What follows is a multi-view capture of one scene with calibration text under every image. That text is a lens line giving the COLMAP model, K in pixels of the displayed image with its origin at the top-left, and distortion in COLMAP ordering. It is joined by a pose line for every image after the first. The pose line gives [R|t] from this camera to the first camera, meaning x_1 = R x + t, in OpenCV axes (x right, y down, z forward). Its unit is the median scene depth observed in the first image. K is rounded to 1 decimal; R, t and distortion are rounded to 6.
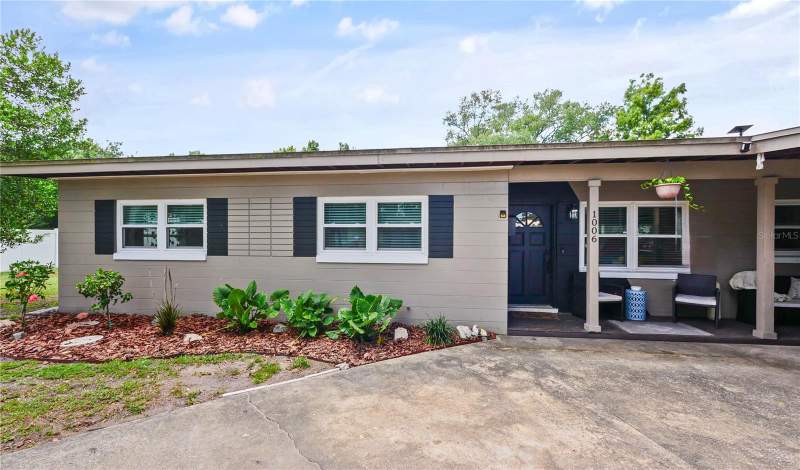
lens RADIAL K [[365.8, 0, 400.0], [0, 365.8, 235.0], [0, 0, 1]] dist [0.000452, 0.000042]
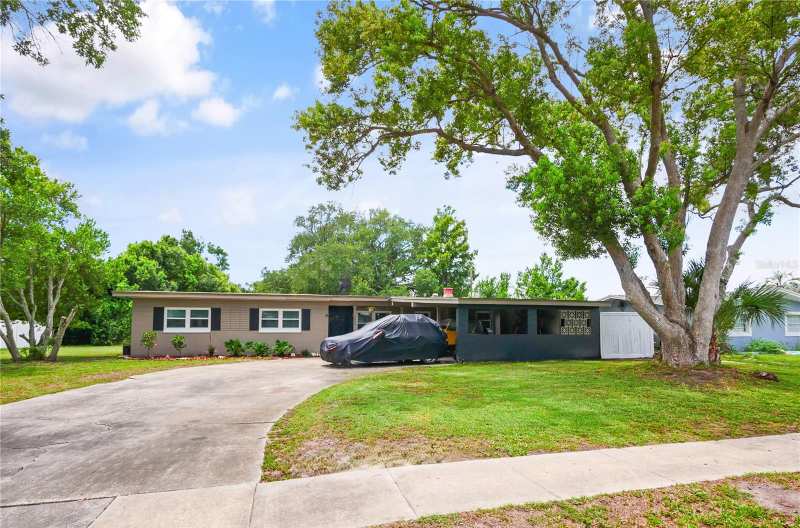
lens RADIAL K [[412.1, 0, 400.0], [0, 412.1, 264.0], [0, 0, 1]] dist [-0.000684, -0.000111]
pose [[0.922573, 0.058474, 0.381366, -0.453213], [-0.001092, 0.988840, -0.148976, 0.024752], [-0.385821, 0.137024, 0.912341, -2.252330]]
